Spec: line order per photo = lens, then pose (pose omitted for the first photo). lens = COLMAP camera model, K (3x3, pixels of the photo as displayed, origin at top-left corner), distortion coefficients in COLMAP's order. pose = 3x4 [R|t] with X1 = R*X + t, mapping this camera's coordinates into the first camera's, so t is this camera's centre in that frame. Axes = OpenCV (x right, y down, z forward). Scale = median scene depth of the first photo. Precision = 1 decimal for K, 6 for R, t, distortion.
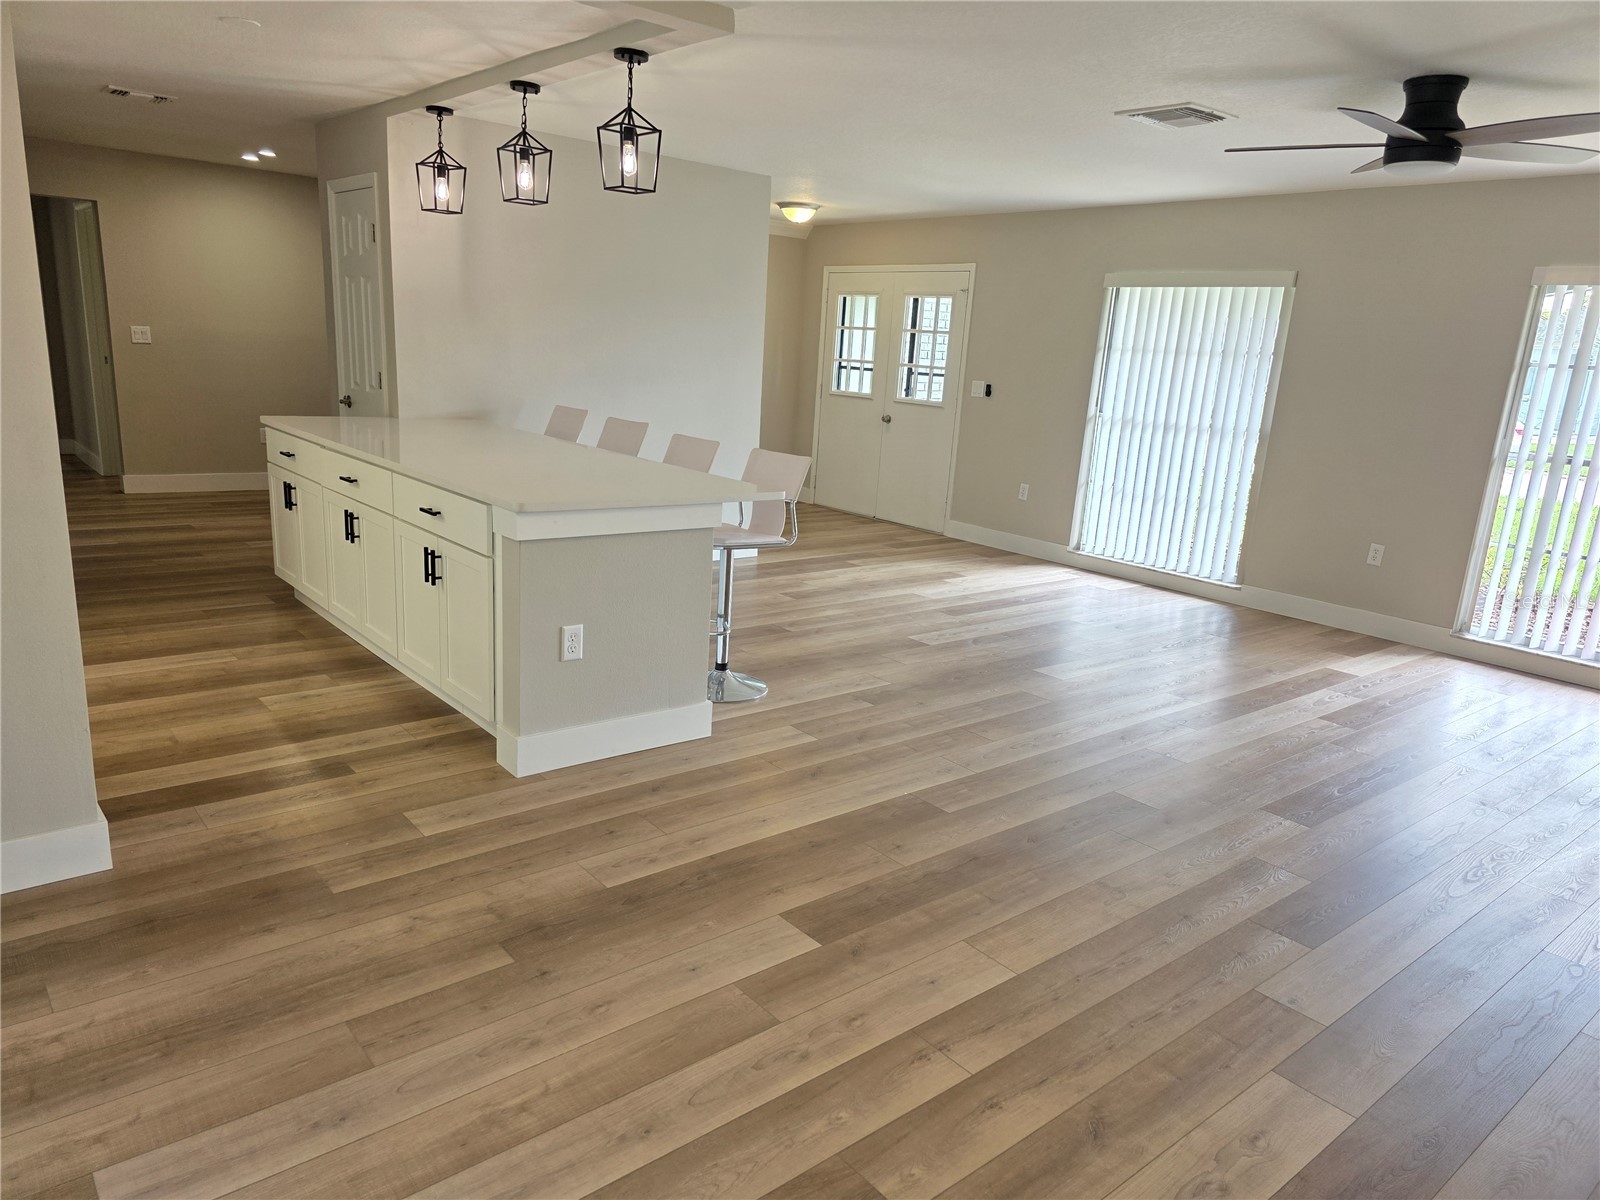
lens RADIAL K [[1079.2, 0, 797.5], [0, 1079.2, 614.7], [0, 0, 1]] dist [0.069124, -0.059749]
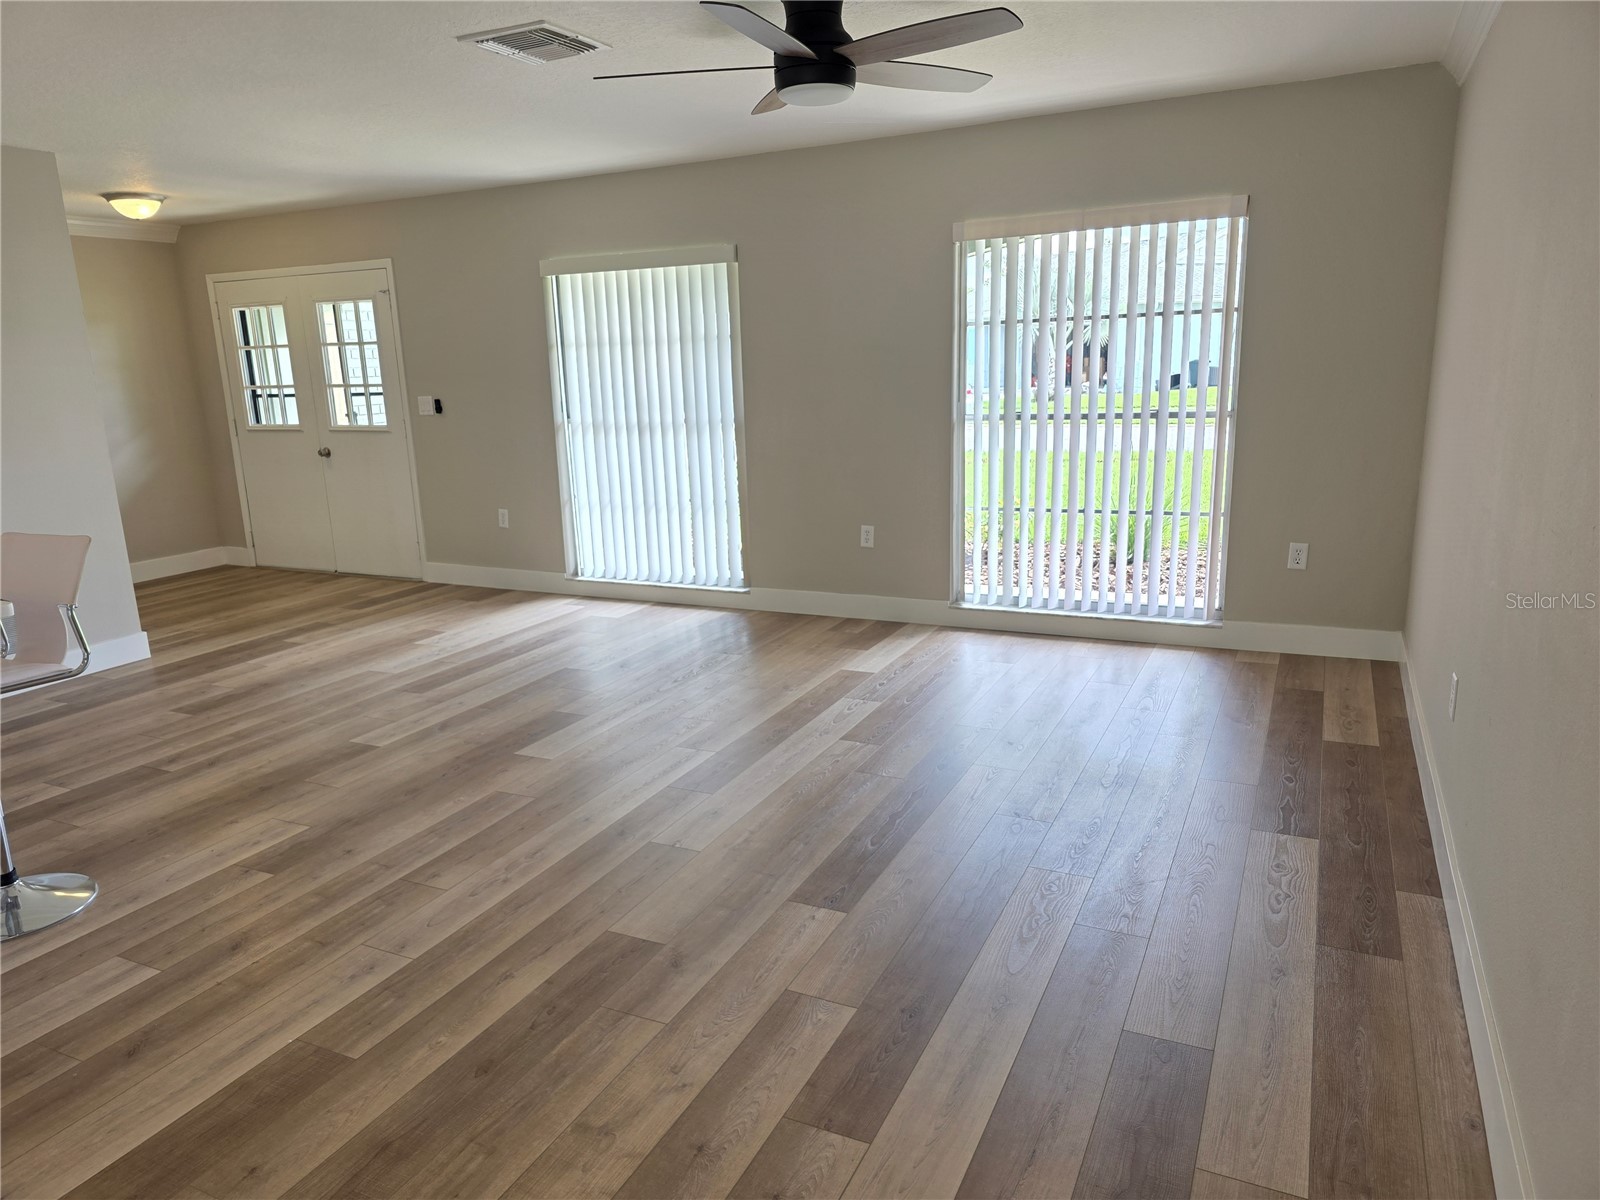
lens RADIAL K [[1076.8, 0, 782.3], [0, 1076.8, 602.2], [0, 0, 1]] dist [0.099448, -0.106363]
pose [[0.910736, -0.180395, 0.371507, 0.112557], [0.187160, 0.982163, 0.018098, -0.032151], [-0.368145, 0.053049, 0.928254, 0.177222]]
